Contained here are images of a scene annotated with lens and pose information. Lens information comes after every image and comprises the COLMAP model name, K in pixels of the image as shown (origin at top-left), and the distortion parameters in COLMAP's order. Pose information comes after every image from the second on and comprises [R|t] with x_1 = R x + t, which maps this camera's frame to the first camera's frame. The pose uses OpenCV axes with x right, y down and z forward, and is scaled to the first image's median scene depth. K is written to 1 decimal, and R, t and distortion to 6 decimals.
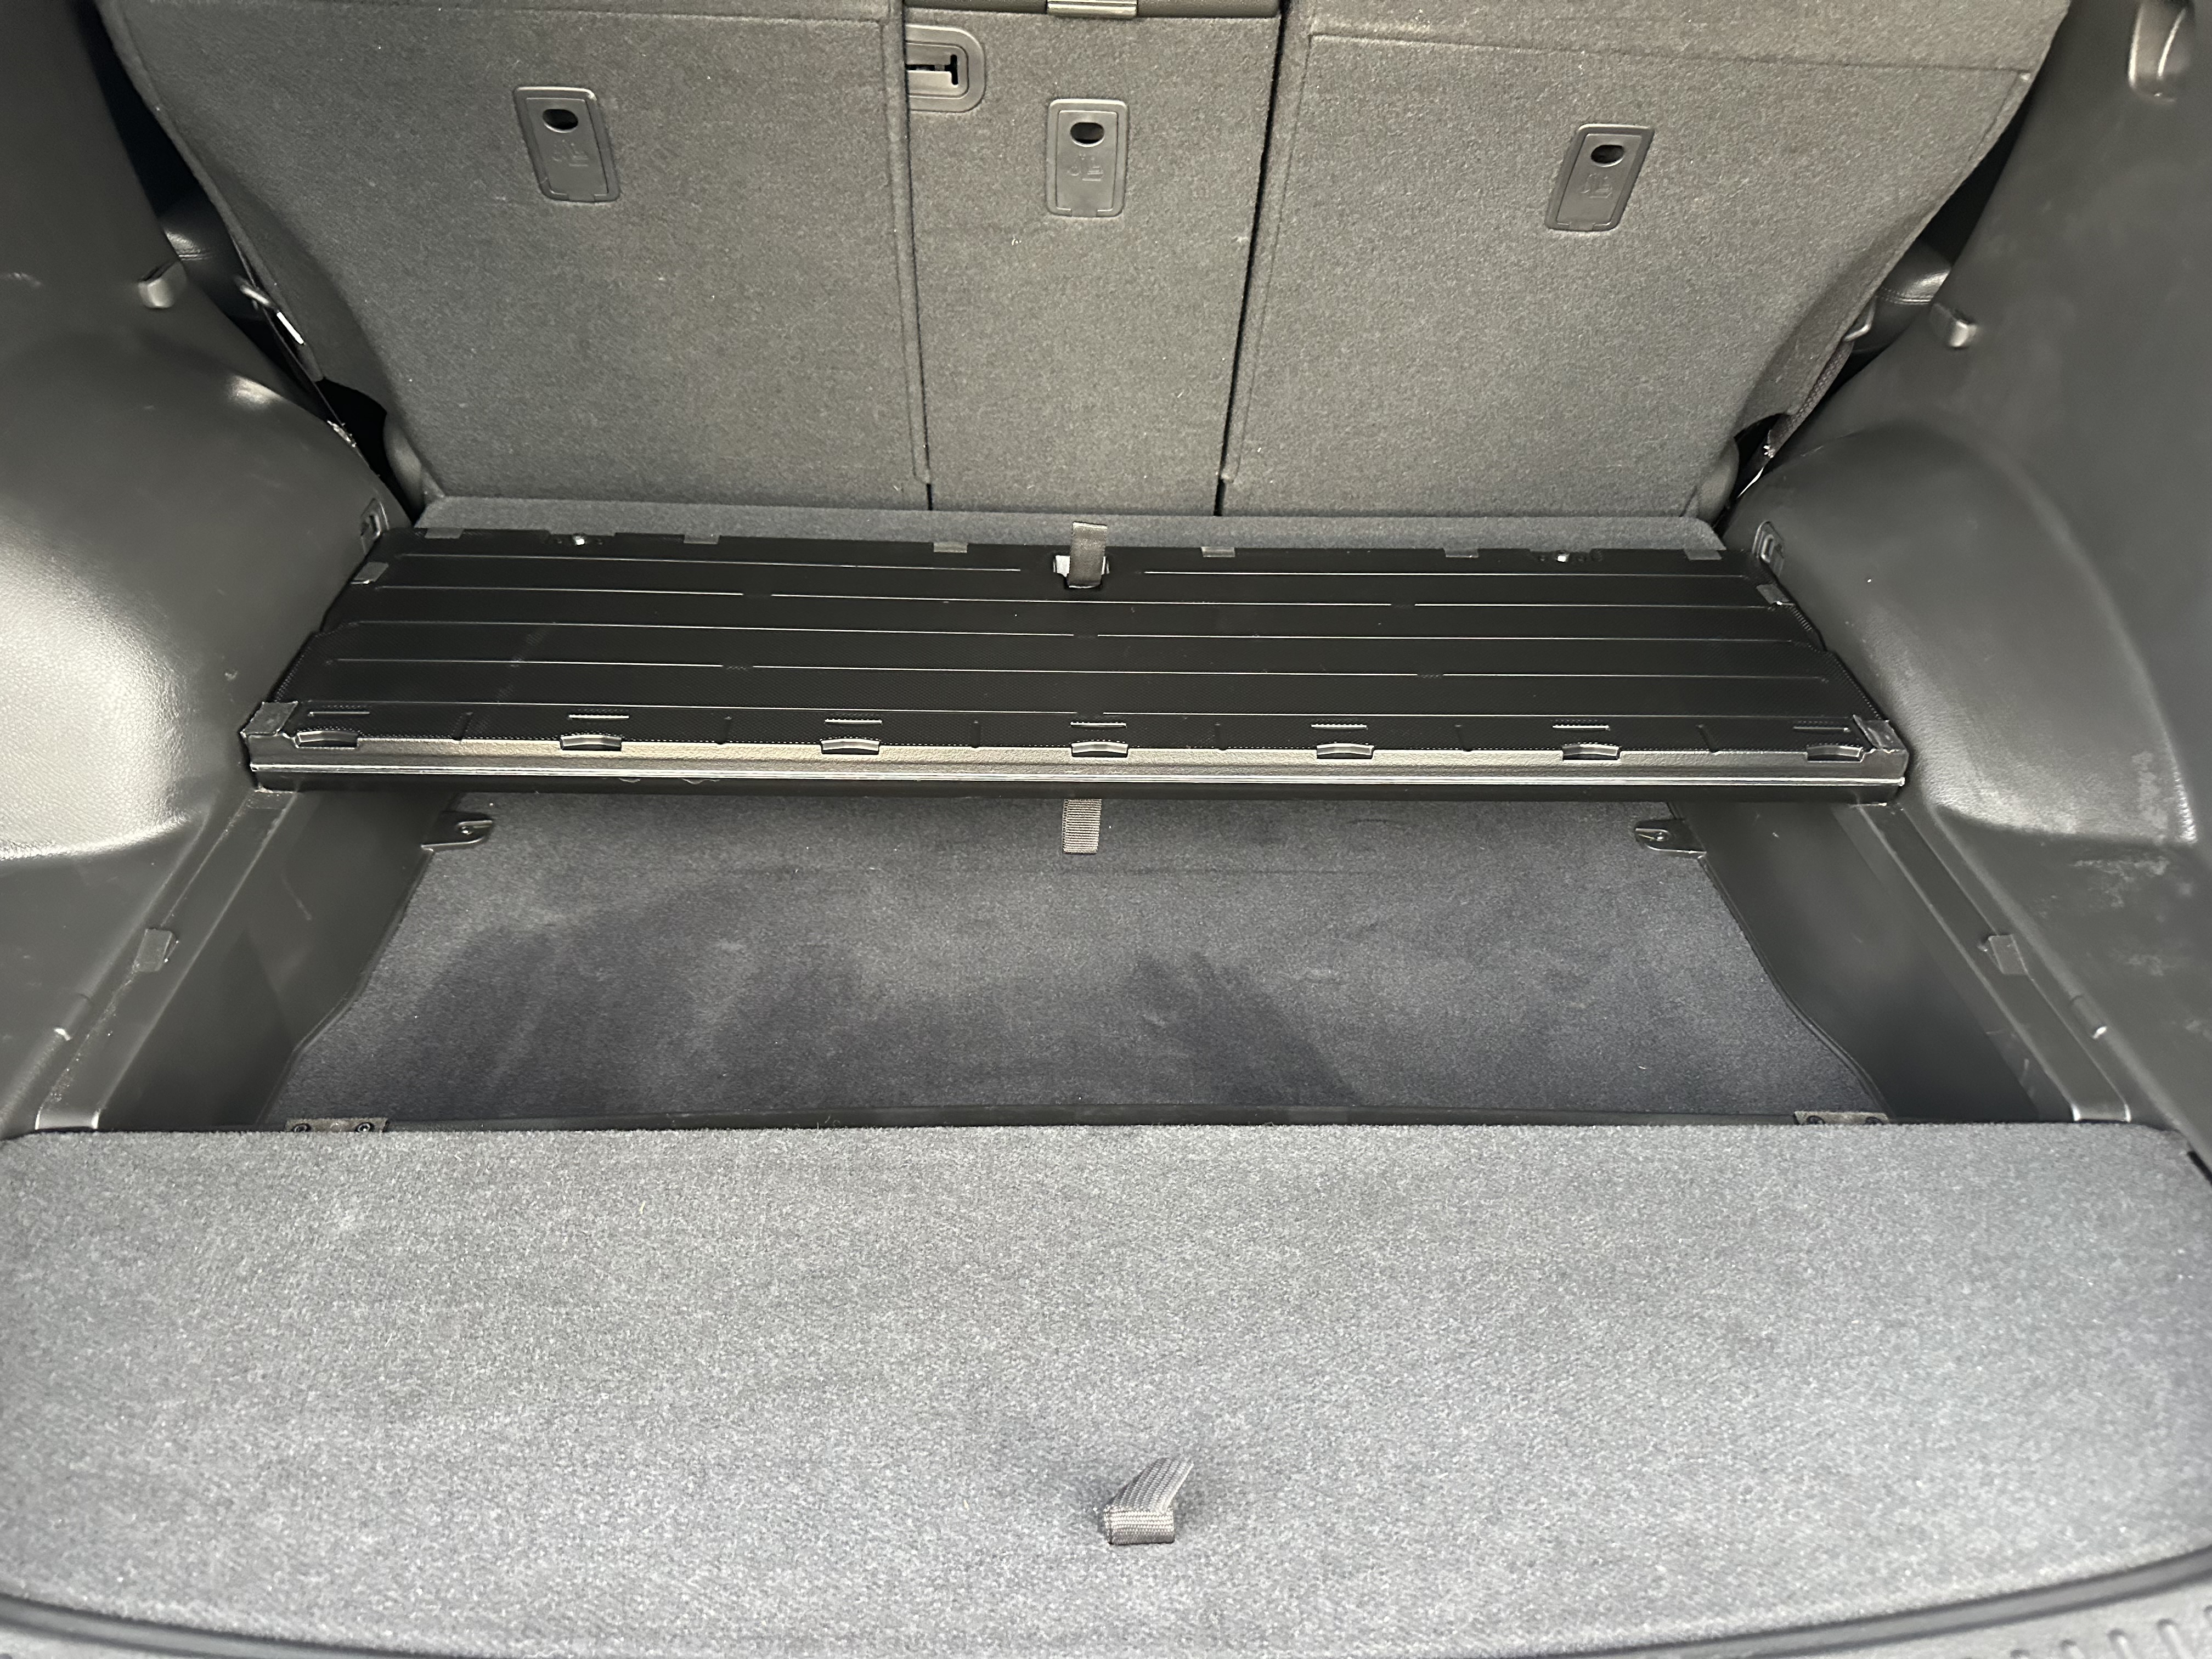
lens RADIAL K [[1727.0, 0, 1128.2], [0, 1727.0, 917.8], [0, 0, 1]] dist [0.054537, -0.097945]
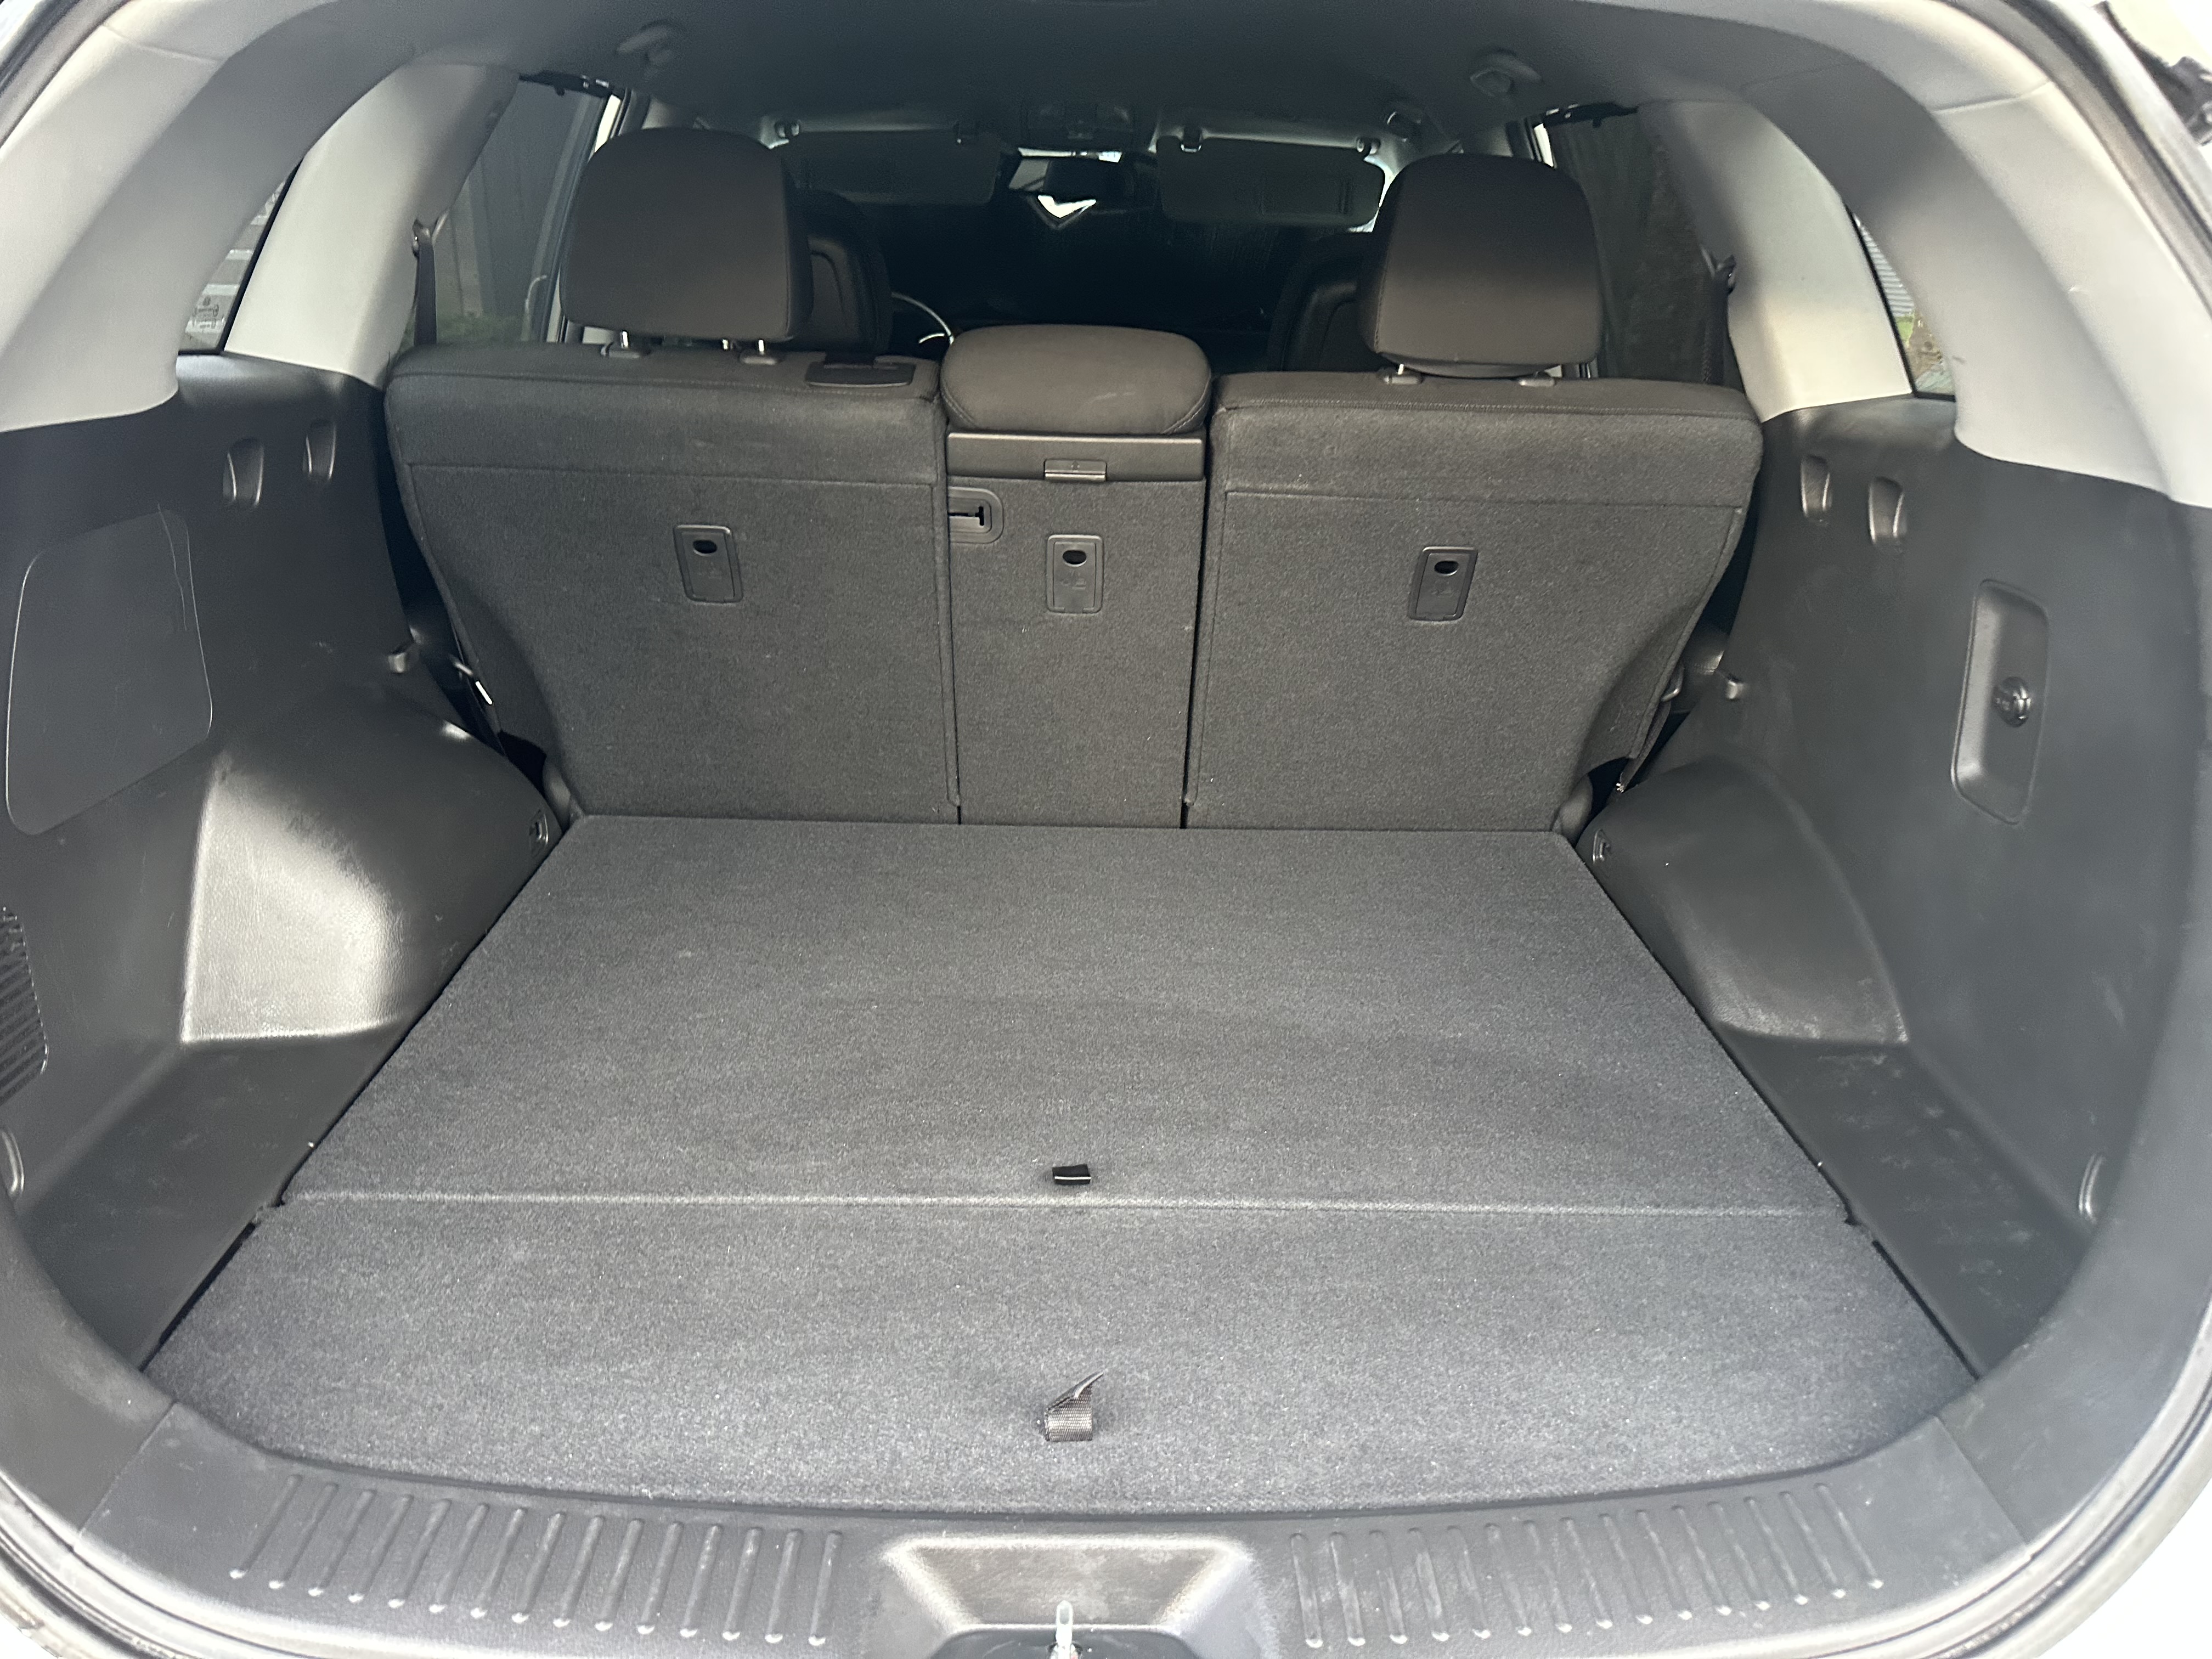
lens RADIAL K [[1550.3, 0, 1106.0], [0, 1550.3, 829.5], [0, 0, 1]] dist [0.184928, -0.340792]
pose [[0.999741, -0.001623, -0.022720, 0.034643], [-0.004290, 0.966193, -0.257783, 0.105248], [0.022371, 0.257814, 0.965936, -0.196933]]
